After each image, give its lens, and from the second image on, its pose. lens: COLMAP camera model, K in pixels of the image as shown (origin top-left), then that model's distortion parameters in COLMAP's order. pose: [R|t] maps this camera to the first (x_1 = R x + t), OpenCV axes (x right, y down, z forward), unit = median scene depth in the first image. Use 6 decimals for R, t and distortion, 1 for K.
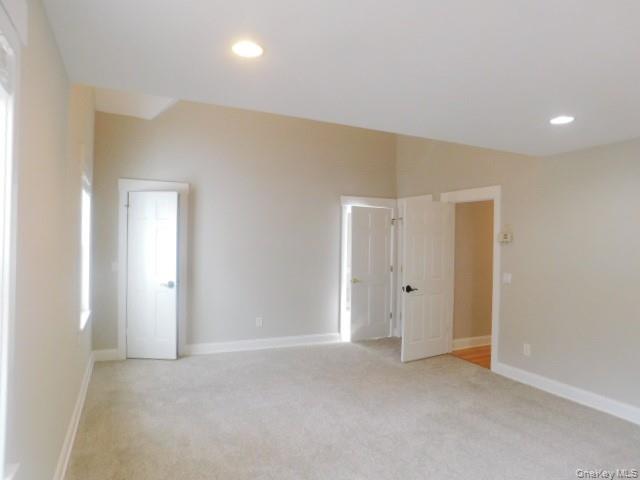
lens RADIAL K [[419.7, 0, 320.8], [0, 419.7, 241.2], [0, 0, 1]] dist [-0.026493, 0.011091]
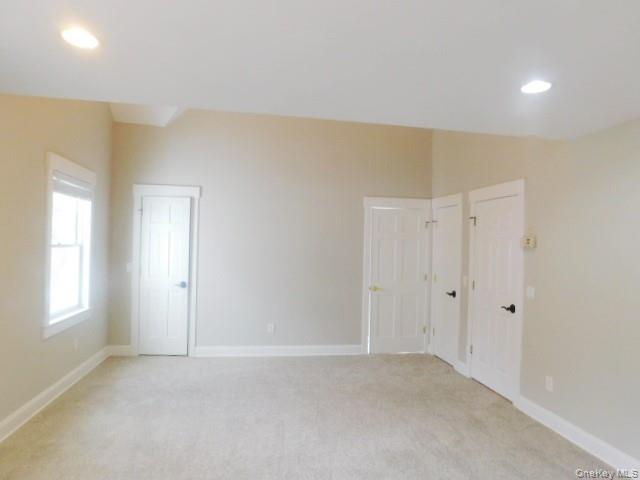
lens RADIAL K [[419.7, 0, 319.8], [0, 419.7, 239.3], [0, 0, 1]] dist [-0.026493, 0.011091]
pose [[0.965006, 0.005908, -0.262161, 0.248870], [-0.010531, 0.999813, -0.016232, 0.002222], [0.262016, 0.018425, 0.964888, 0.101655]]
